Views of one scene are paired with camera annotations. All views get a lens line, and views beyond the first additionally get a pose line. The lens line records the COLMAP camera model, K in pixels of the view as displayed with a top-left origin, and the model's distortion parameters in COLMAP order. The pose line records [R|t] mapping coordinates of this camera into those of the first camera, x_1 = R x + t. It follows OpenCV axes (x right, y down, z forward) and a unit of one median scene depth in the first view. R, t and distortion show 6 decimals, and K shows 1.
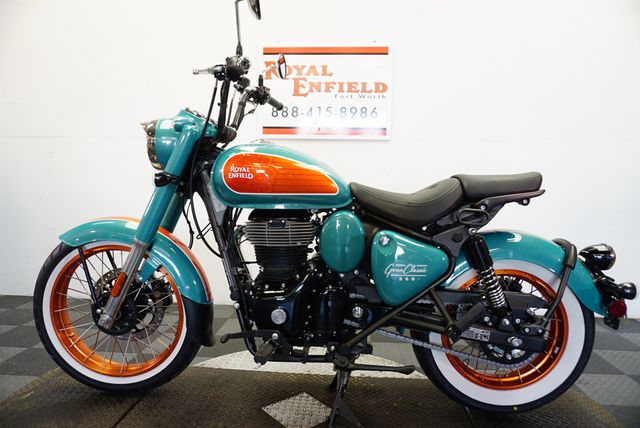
lens RADIAL K [[425.9, 0, 316.6], [0, 425.9, 216.1], [0, 0, 1]] dist [-0.041838, 0.021807]
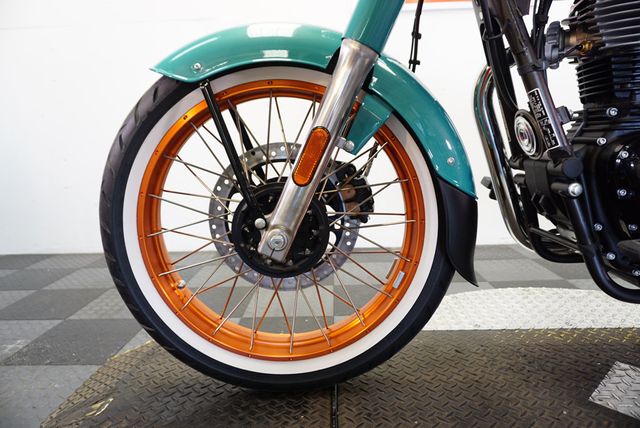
lens RADIAL K [[425.9, 0, 331.4], [0, 425.9, 206.8], [0, 0, 1]] dist [-0.041838, 0.021807]
pose [[0.997786, -0.046391, 0.047660, -0.441763], [0.043230, 0.996926, 0.065347, 0.174483], [-0.050545, -0.063142, 0.996724, 0.519222]]
